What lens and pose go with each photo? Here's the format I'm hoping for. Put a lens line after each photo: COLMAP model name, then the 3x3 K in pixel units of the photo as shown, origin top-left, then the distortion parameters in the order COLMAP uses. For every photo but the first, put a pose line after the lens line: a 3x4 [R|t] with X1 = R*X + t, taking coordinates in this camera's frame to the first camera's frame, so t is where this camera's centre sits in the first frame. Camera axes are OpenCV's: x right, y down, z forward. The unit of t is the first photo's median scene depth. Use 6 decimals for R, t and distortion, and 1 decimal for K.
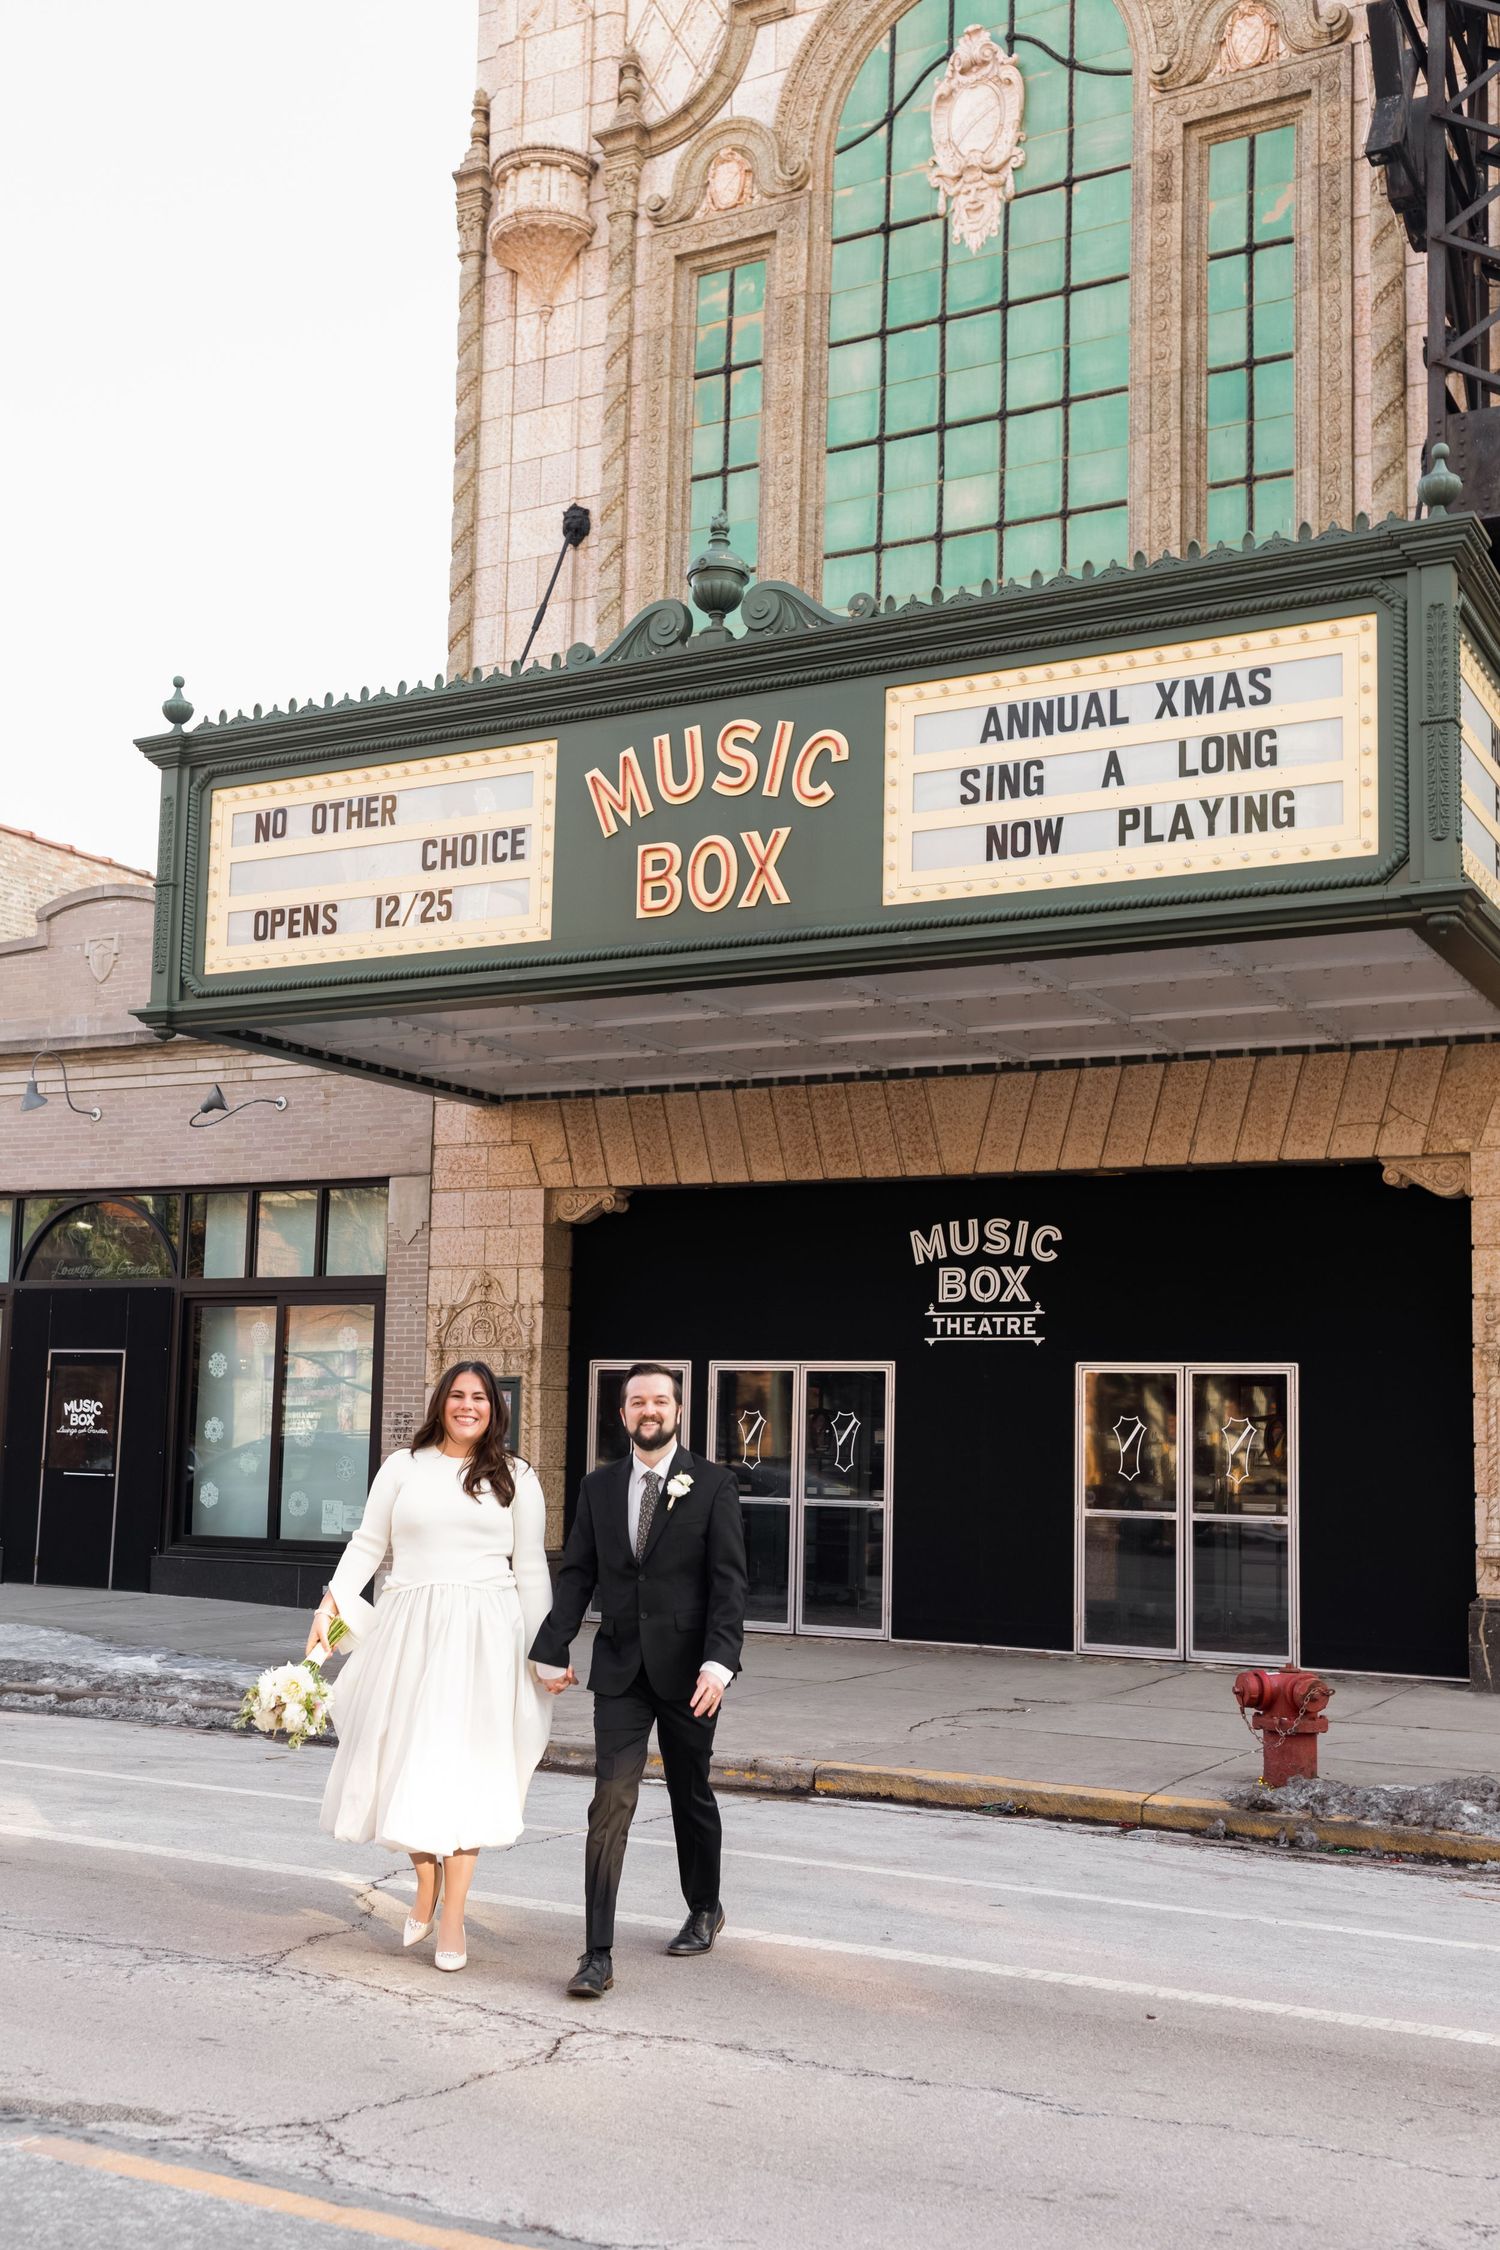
lens RADIAL K [[2239.6, 0, 750.0], [0, 2239.6, 1125.0], [0, 0, 1]] dist [0.005103, -0.014374]
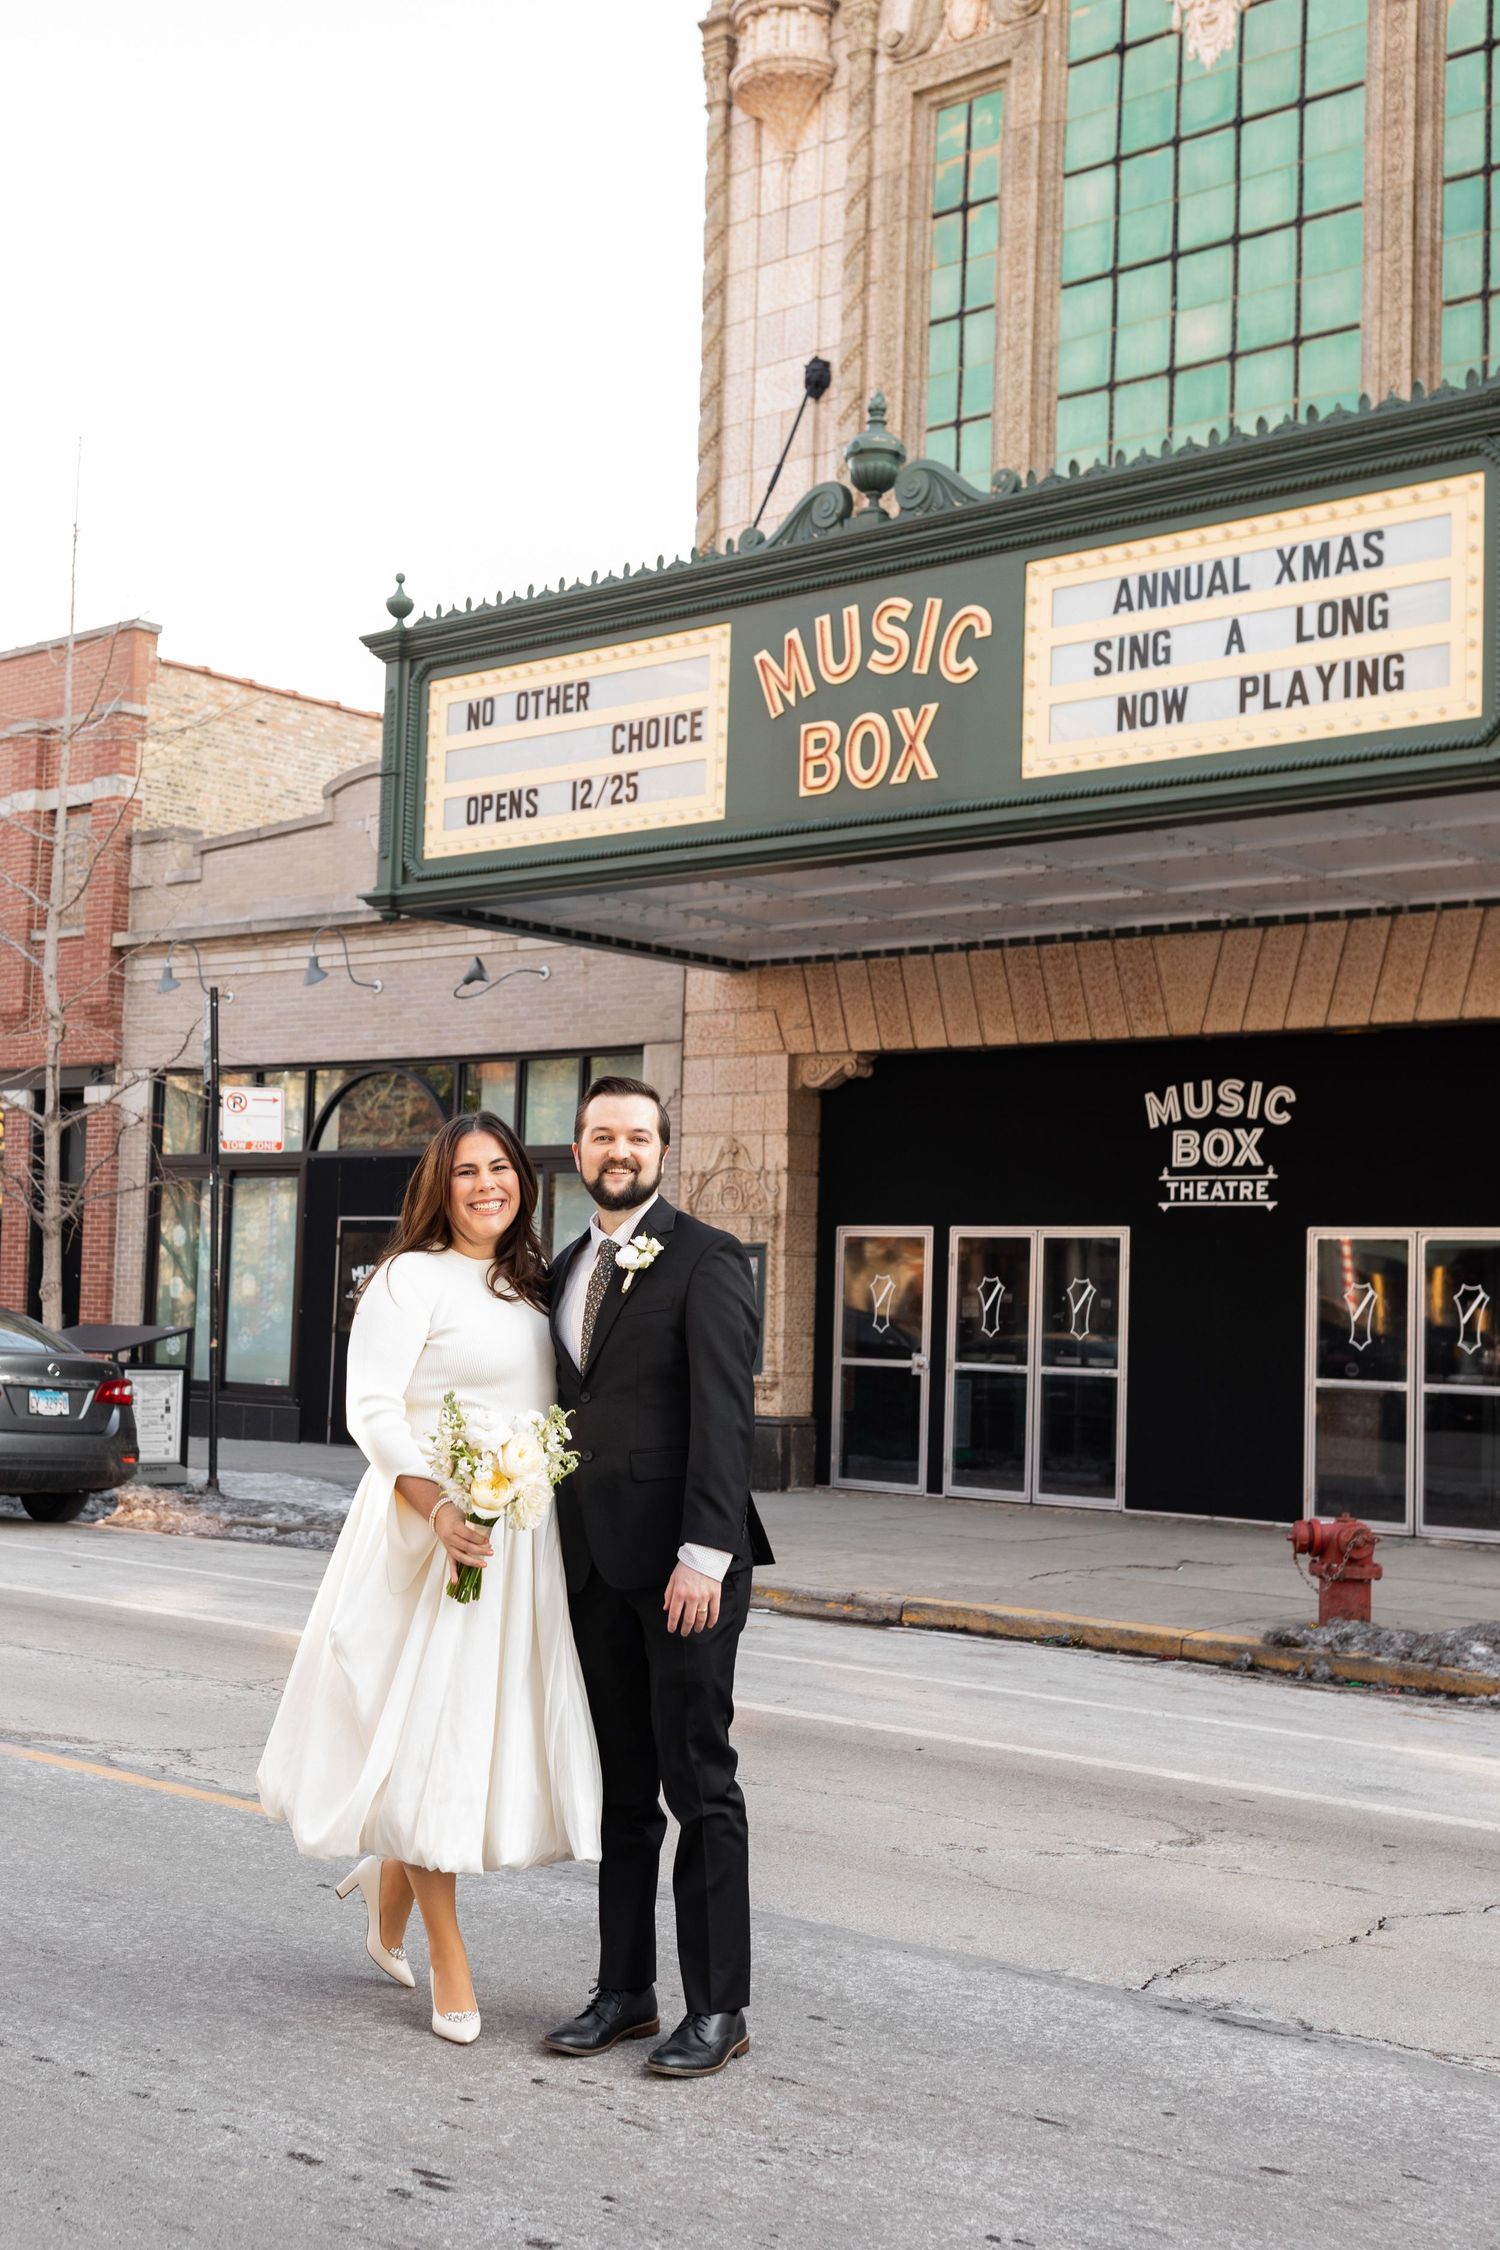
lens RADIAL K [[2673.5, 0, 749.2], [0, 2673.5, 1001.1], [0, 0, 1]] dist [-0.006465, -0.001691]
pose [[0.975106, -0.019075, -0.220916, 0.163569], [0.022826, 0.999635, 0.014438, -0.013632], [0.220560, -0.019121, 0.975186, -0.171813]]
